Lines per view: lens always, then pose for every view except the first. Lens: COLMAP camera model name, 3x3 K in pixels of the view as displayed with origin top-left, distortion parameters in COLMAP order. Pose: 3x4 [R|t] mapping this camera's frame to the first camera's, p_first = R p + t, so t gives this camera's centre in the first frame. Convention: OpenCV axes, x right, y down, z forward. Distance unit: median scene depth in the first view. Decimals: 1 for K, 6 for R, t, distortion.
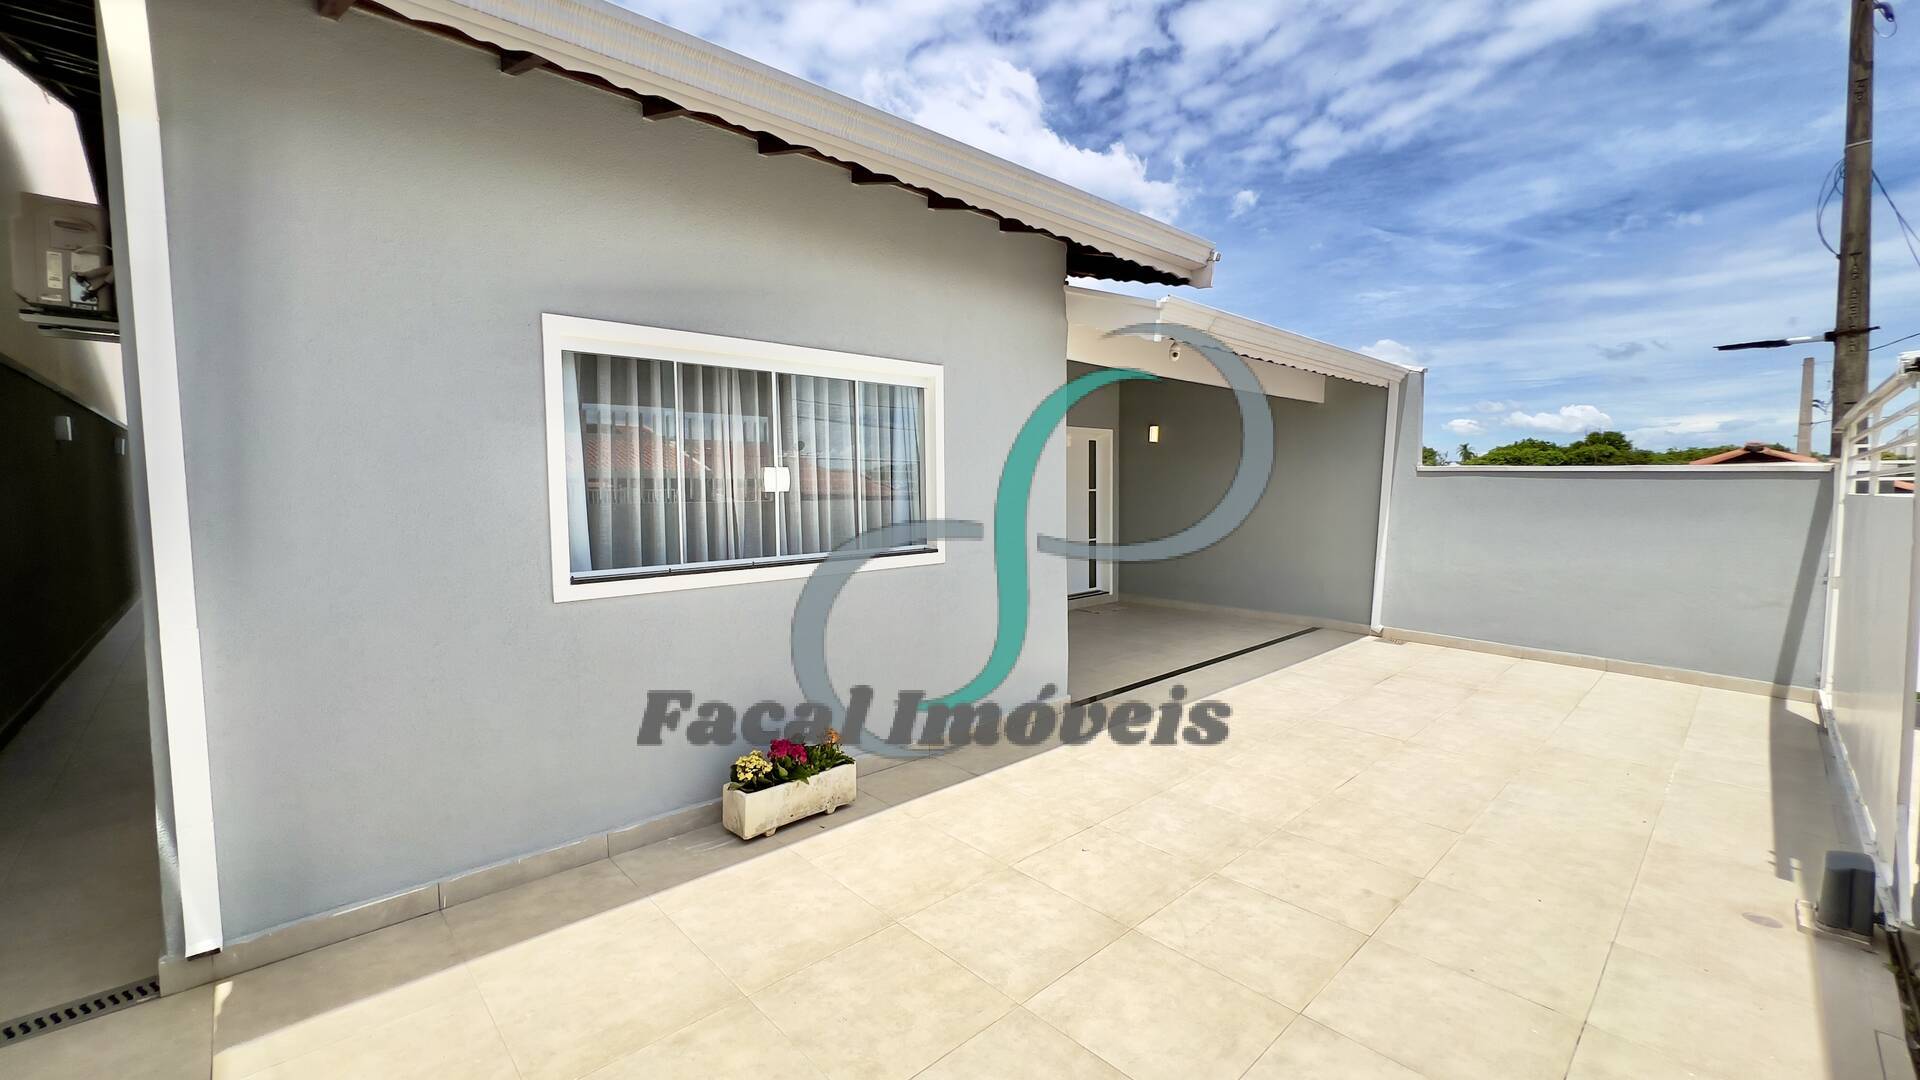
lens RADIAL K [[767.5, 0, 969.5], [0, 767.5, 533.6], [0, 0, 1]] dist [-0.000748, 0.000094]
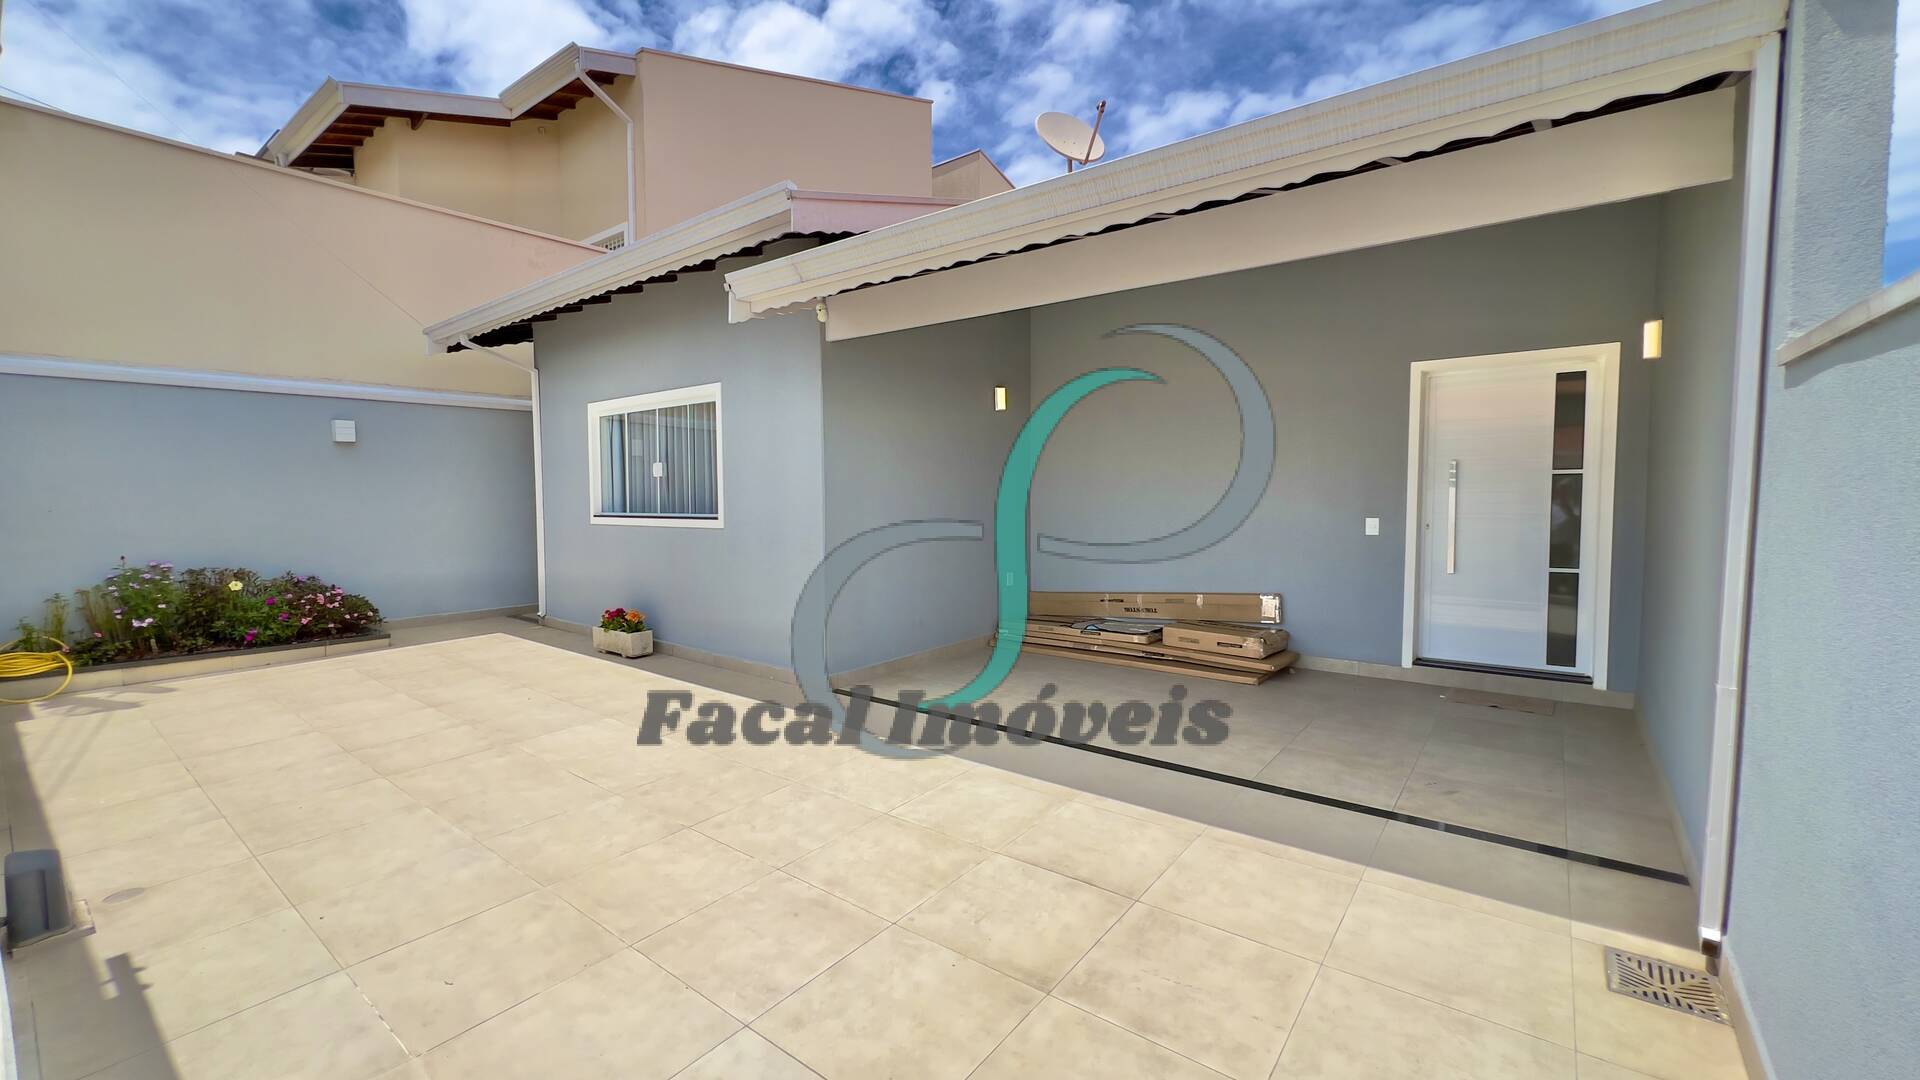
lens RADIAL K [[767.5, 0, 969.3], [0, 767.5, 539.9], [0, 0, 1]] dist [-0.000748, 0.000094]
pose [[0.156544, 0.070791, -0.985131, 1.590126], [-0.057453, 0.996392, 0.062471, -0.060257], [0.985998, 0.046820, 0.160047, 1.403692]]
